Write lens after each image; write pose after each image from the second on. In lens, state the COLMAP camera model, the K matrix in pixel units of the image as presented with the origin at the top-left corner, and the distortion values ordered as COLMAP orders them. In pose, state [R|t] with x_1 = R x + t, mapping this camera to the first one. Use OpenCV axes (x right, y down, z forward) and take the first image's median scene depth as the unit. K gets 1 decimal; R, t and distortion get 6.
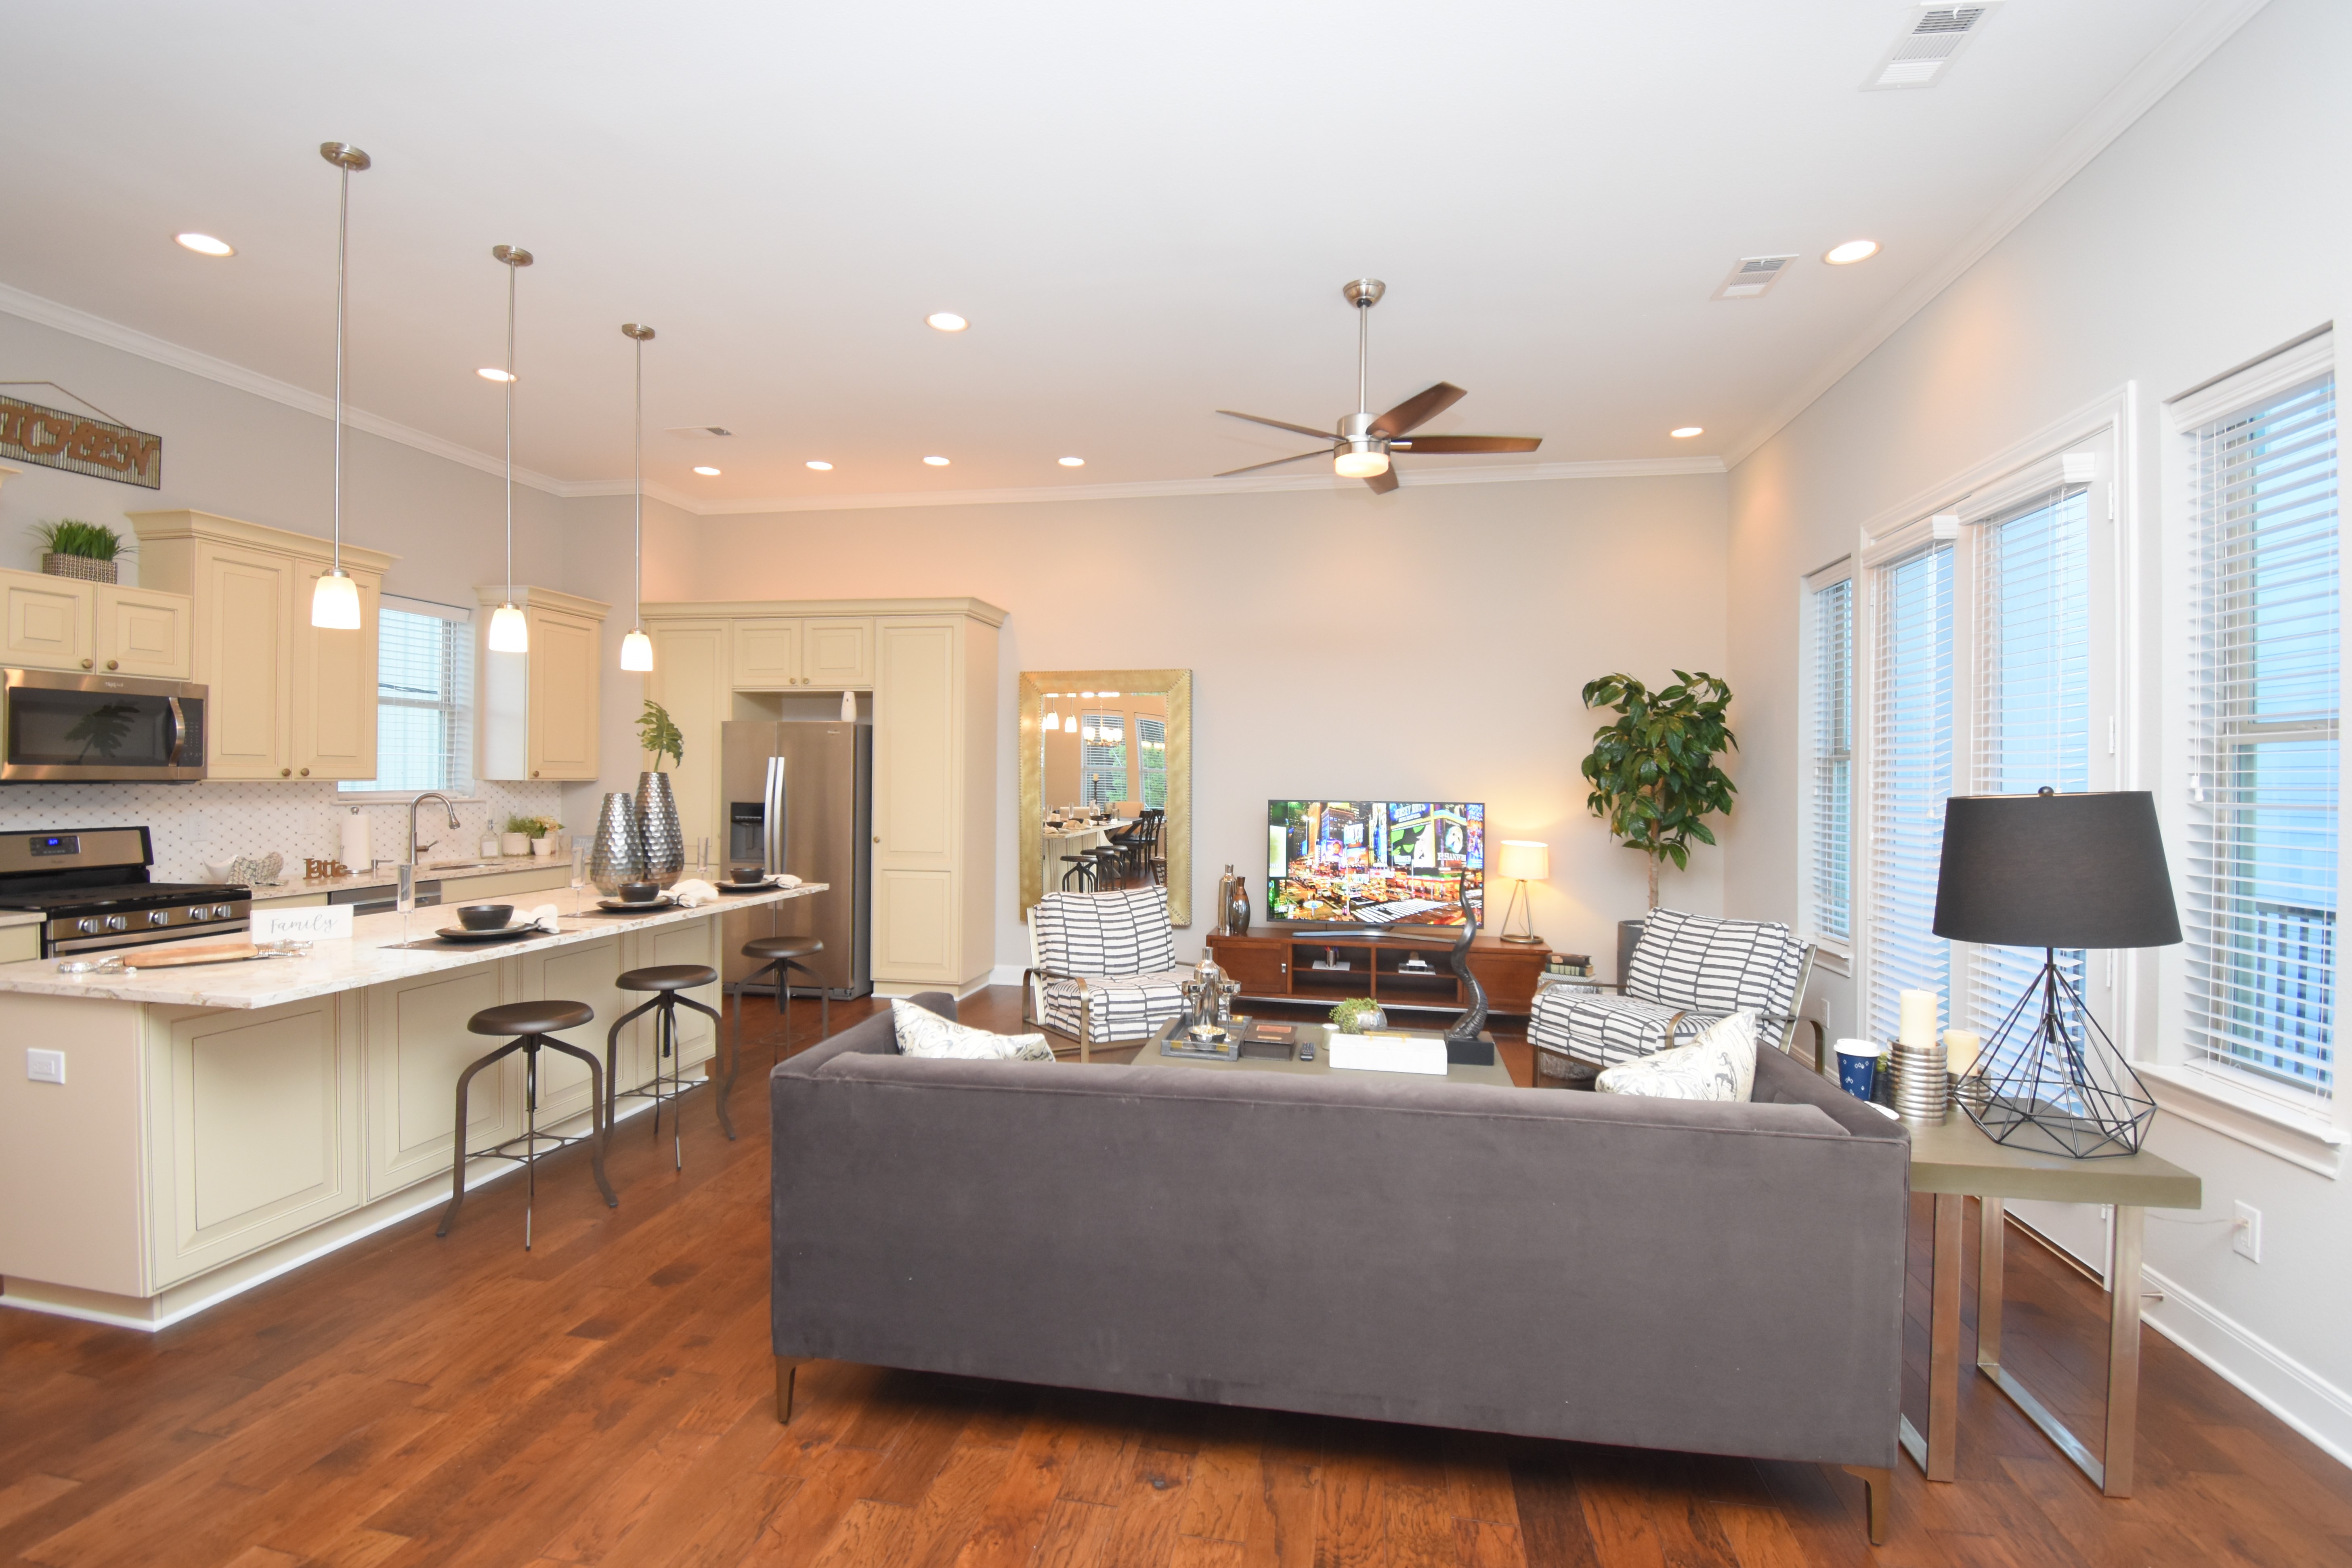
lens RADIAL K [[1067.0, 0, 1176.0], [0, 1067.0, 784.0], [0, 0, 1]] dist [-0.002445, -0.015540]
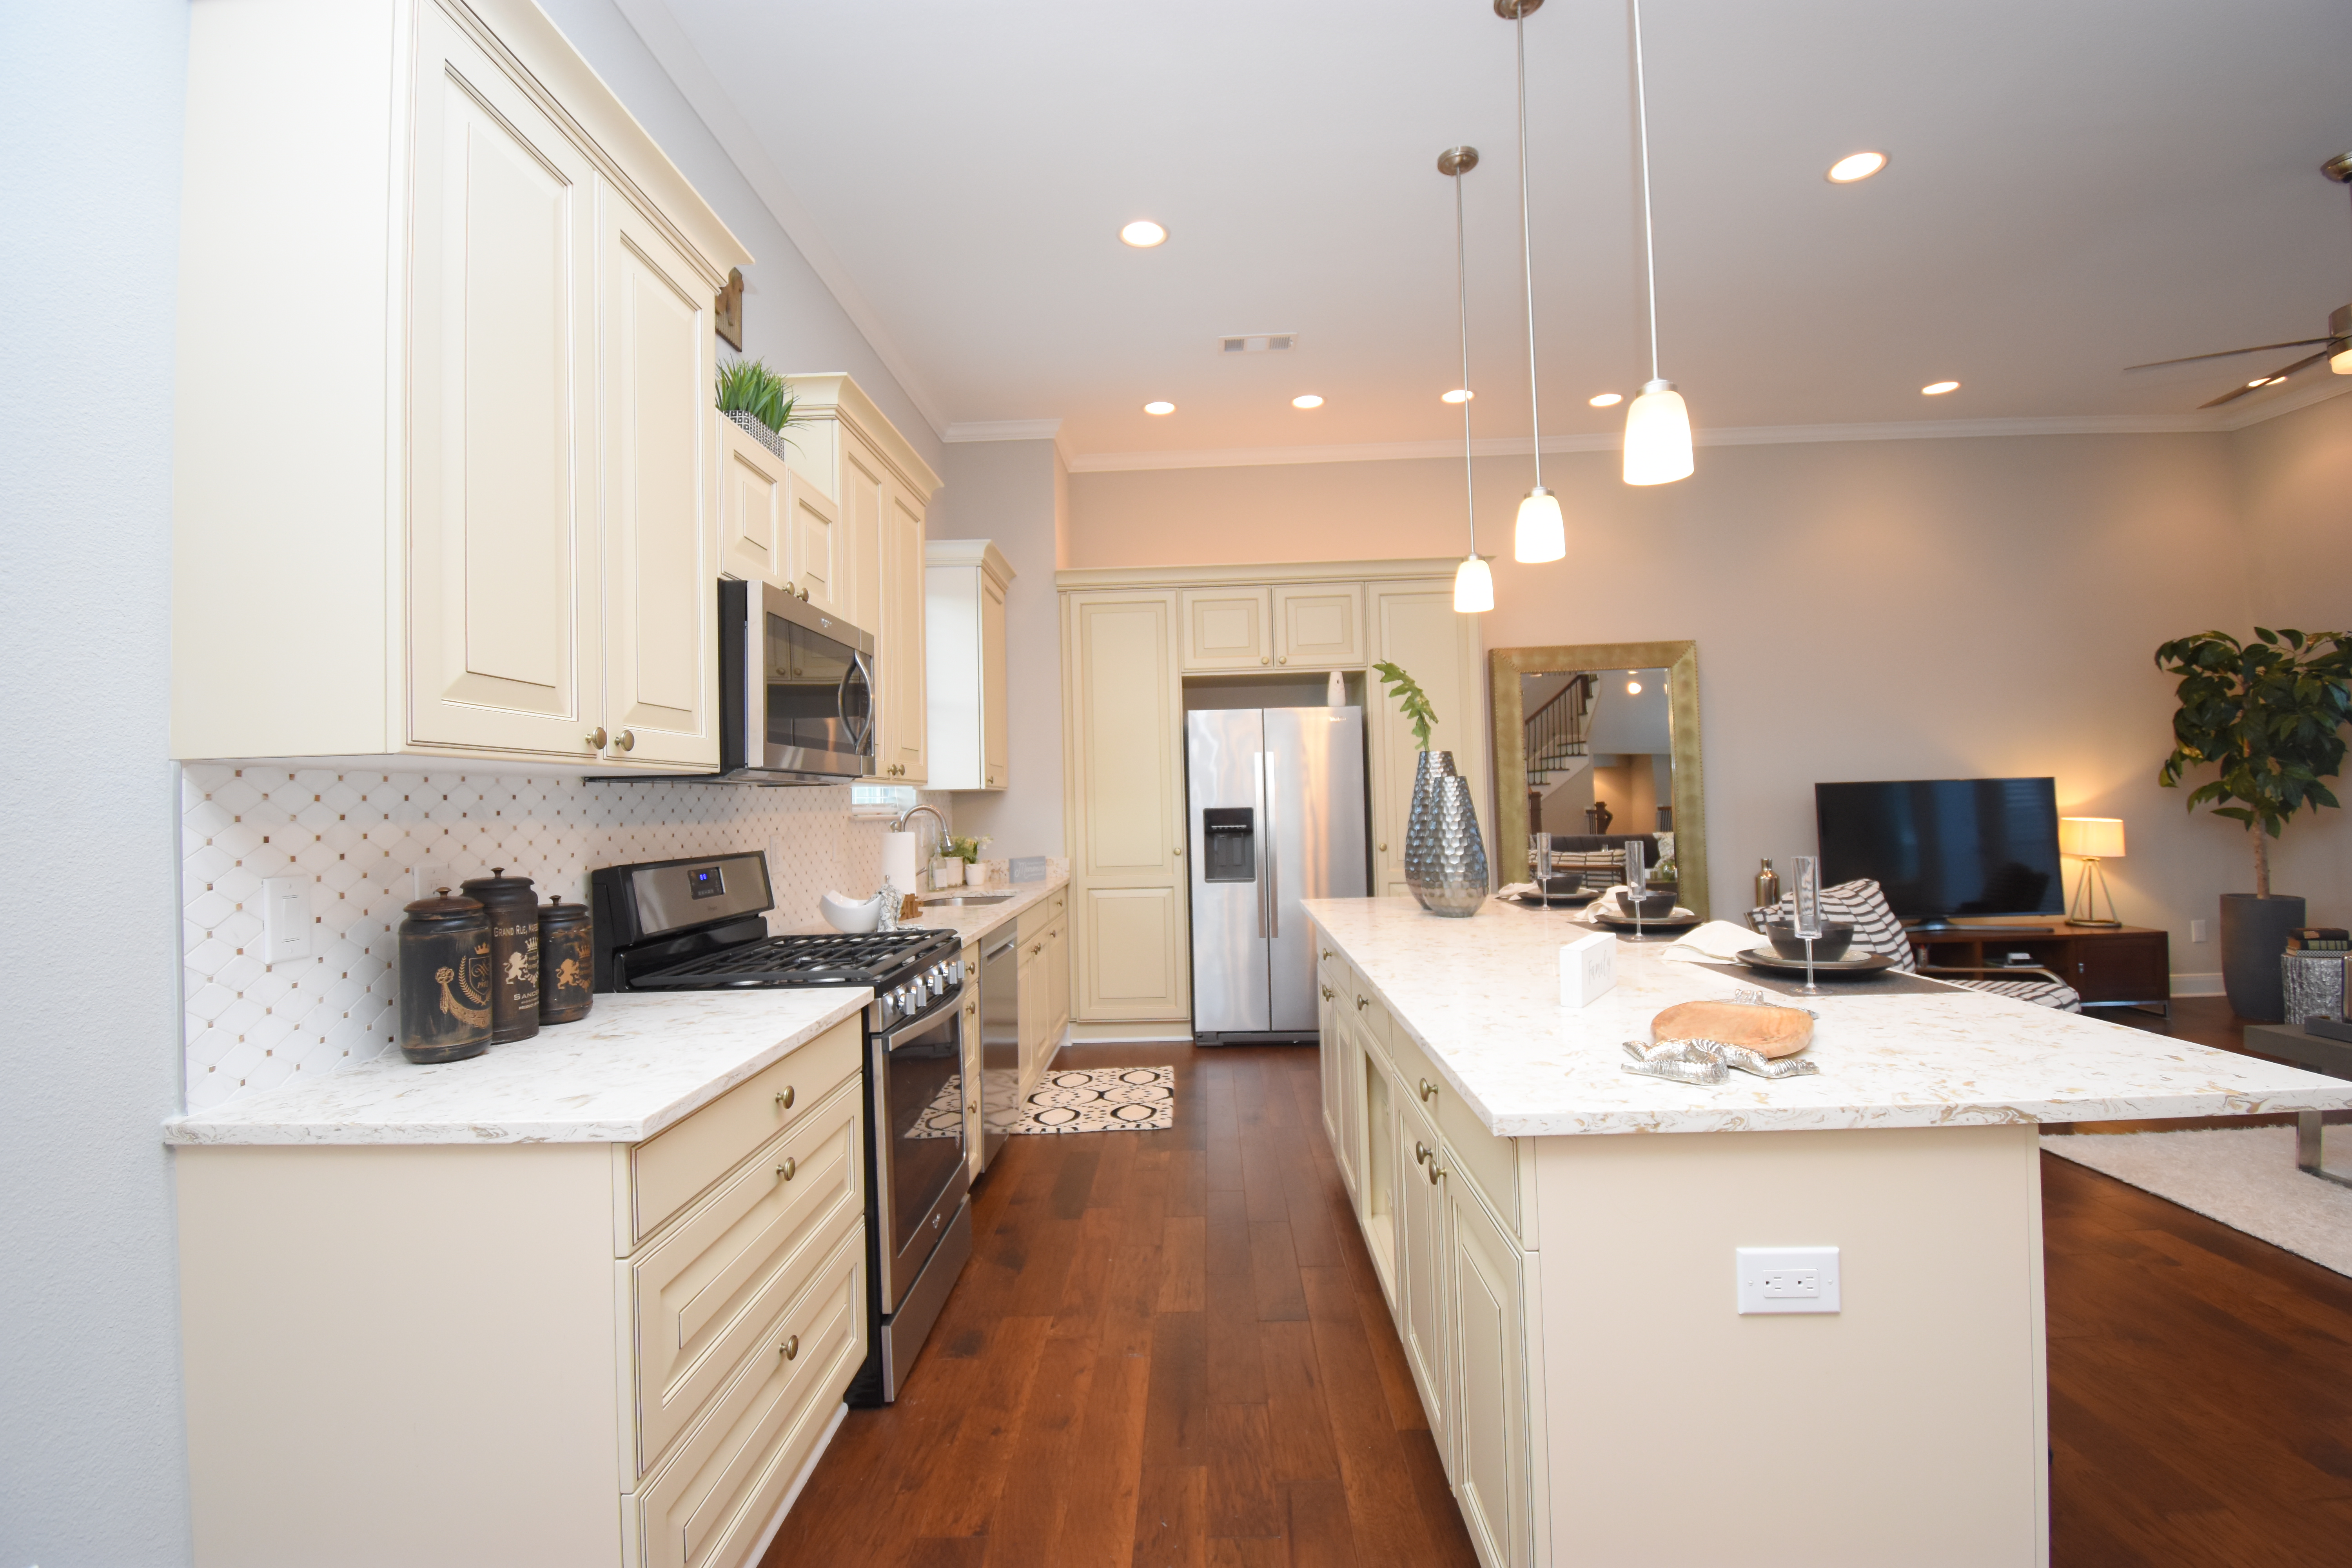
lens RADIAL K [[1042.2, 0, 1172.8], [0, 1042.2, 774.5], [0, 0, 1]] dist [0.019296, -0.024514]
pose [[0.988725, -0.032535, 0.146164, -0.821508], [0.037747, 0.998741, -0.033027, 0.023040], [-0.144905, 0.038171, 0.988709, 0.313284]]
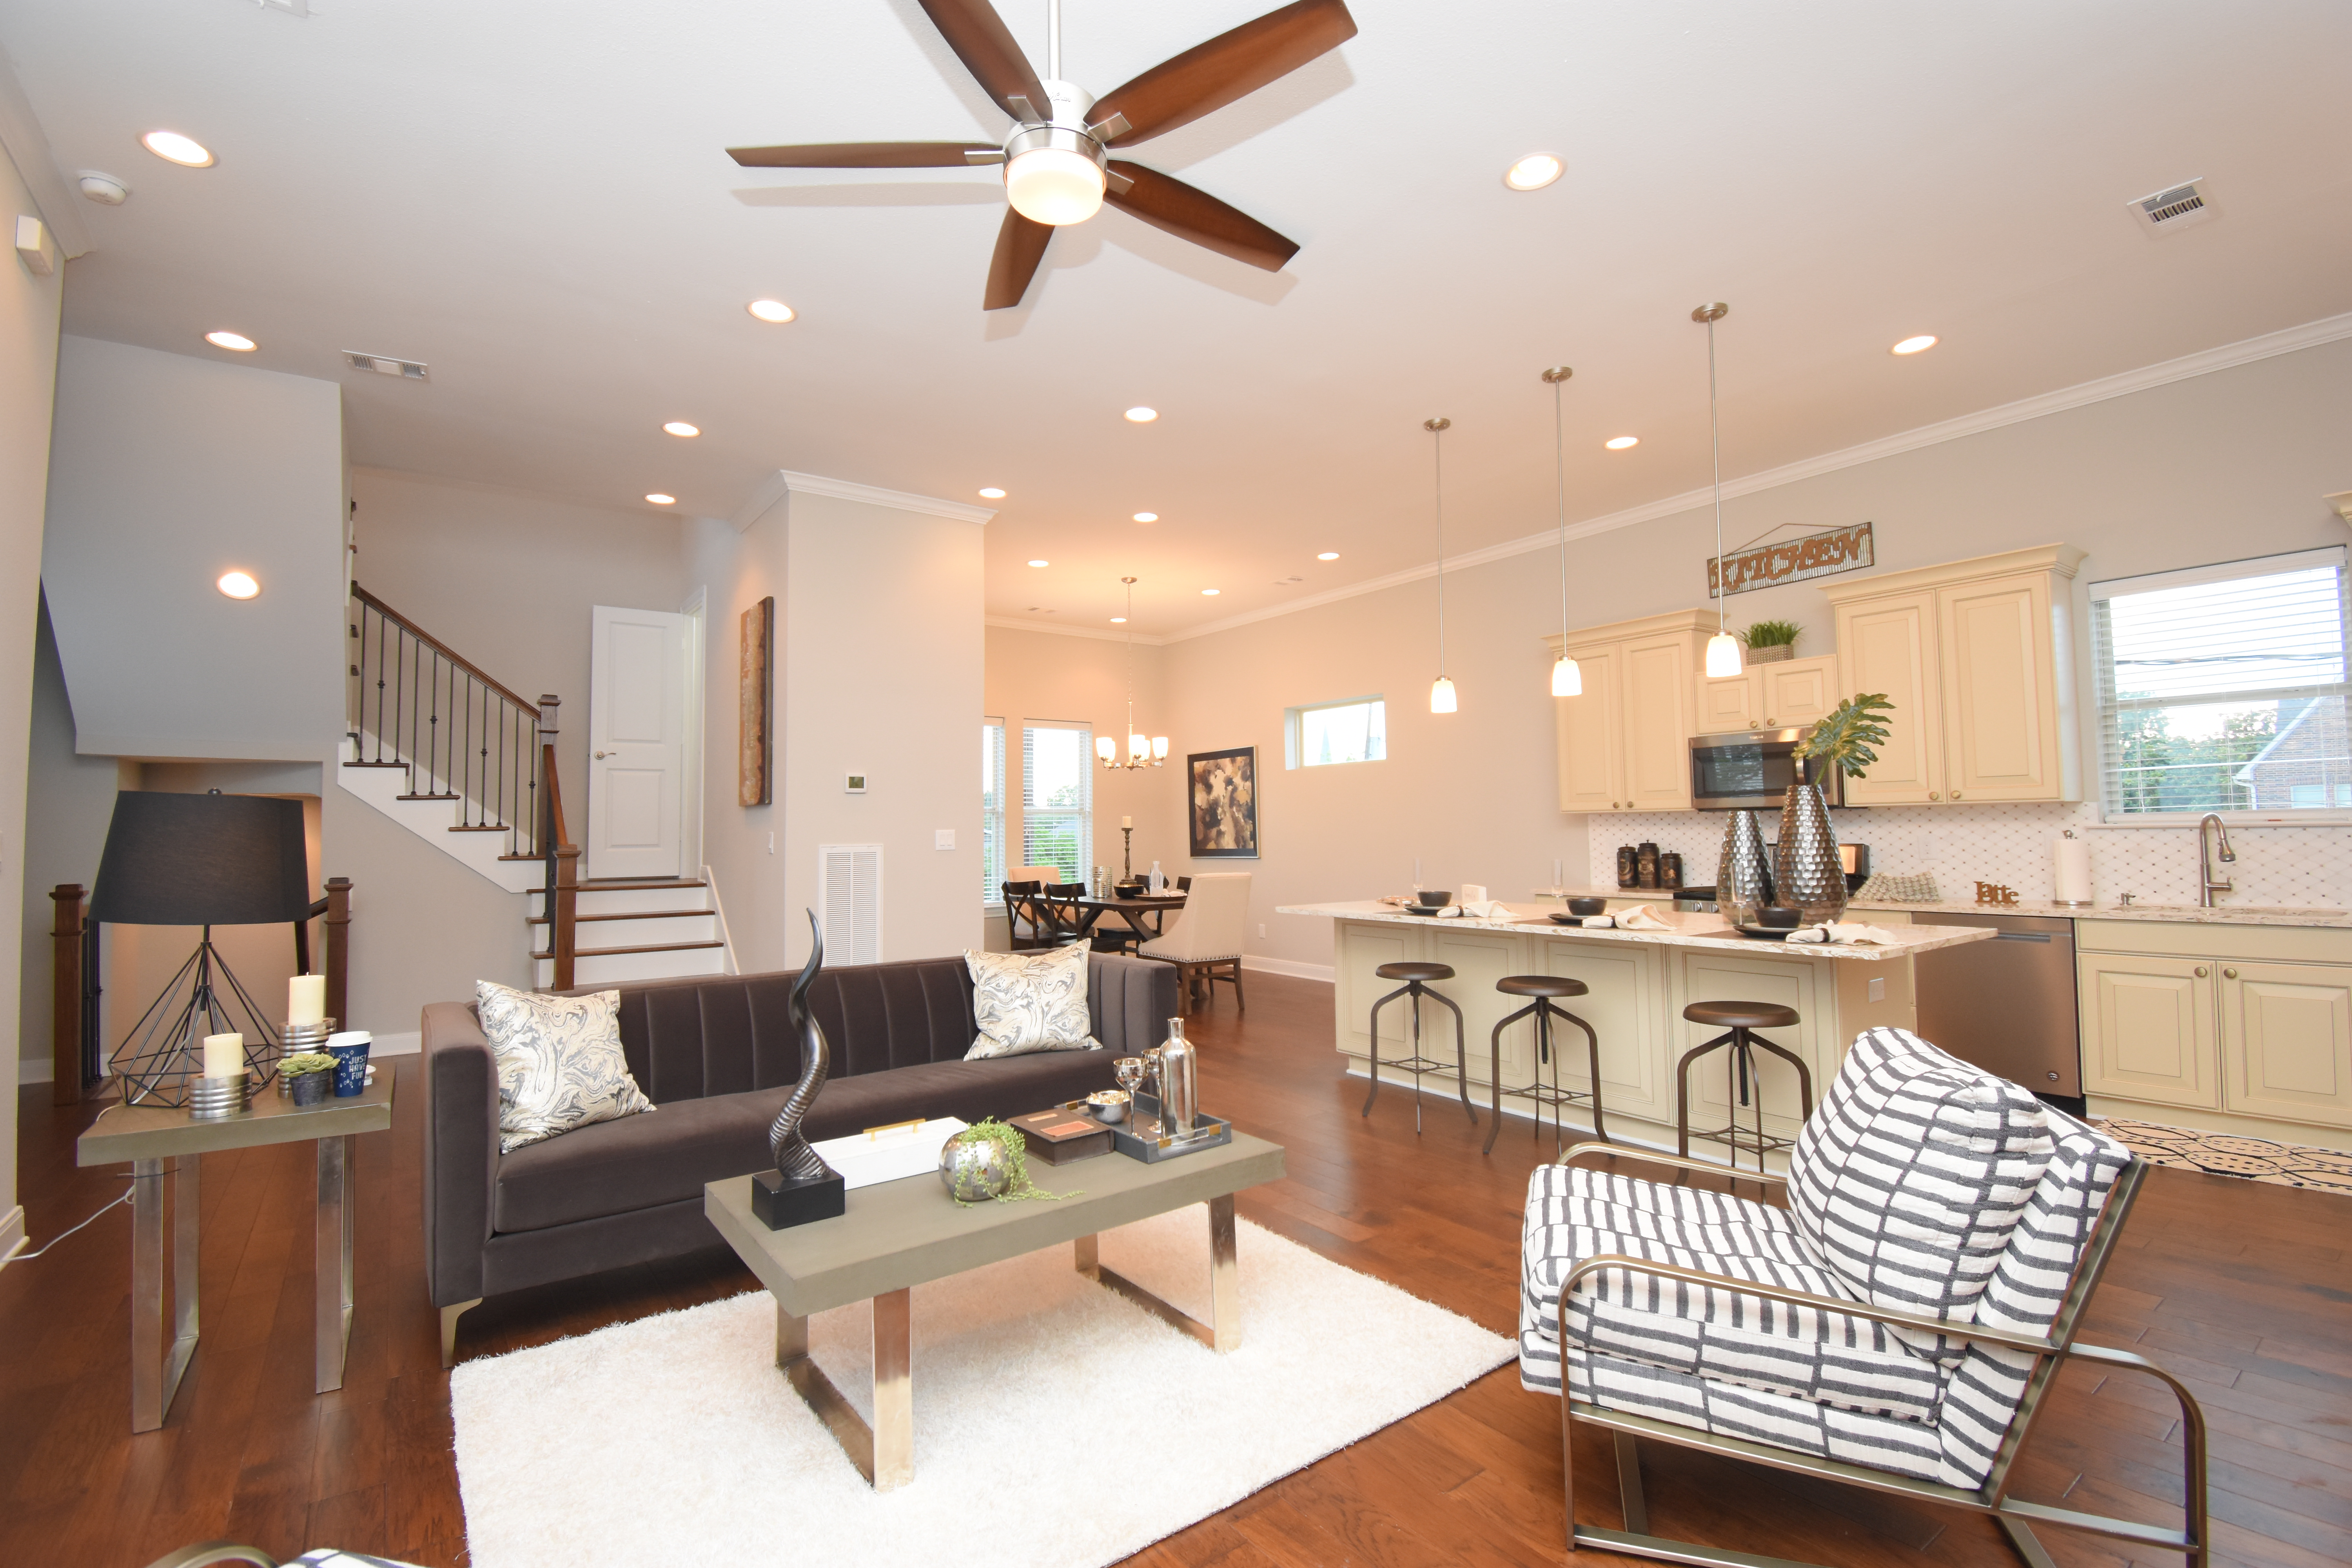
lens RADIAL K [[1042.2, 0, 1172.8], [0, 1042.2, 774.5], [0, 0, 1]] dist [0.019296, -0.024514]
pose [[-0.690367, -0.040241, -0.722339, 0.457042], [0.002878, 0.998291, -0.058364, 0.028255], [0.723454, -0.042371, -0.689071, 1.265590]]
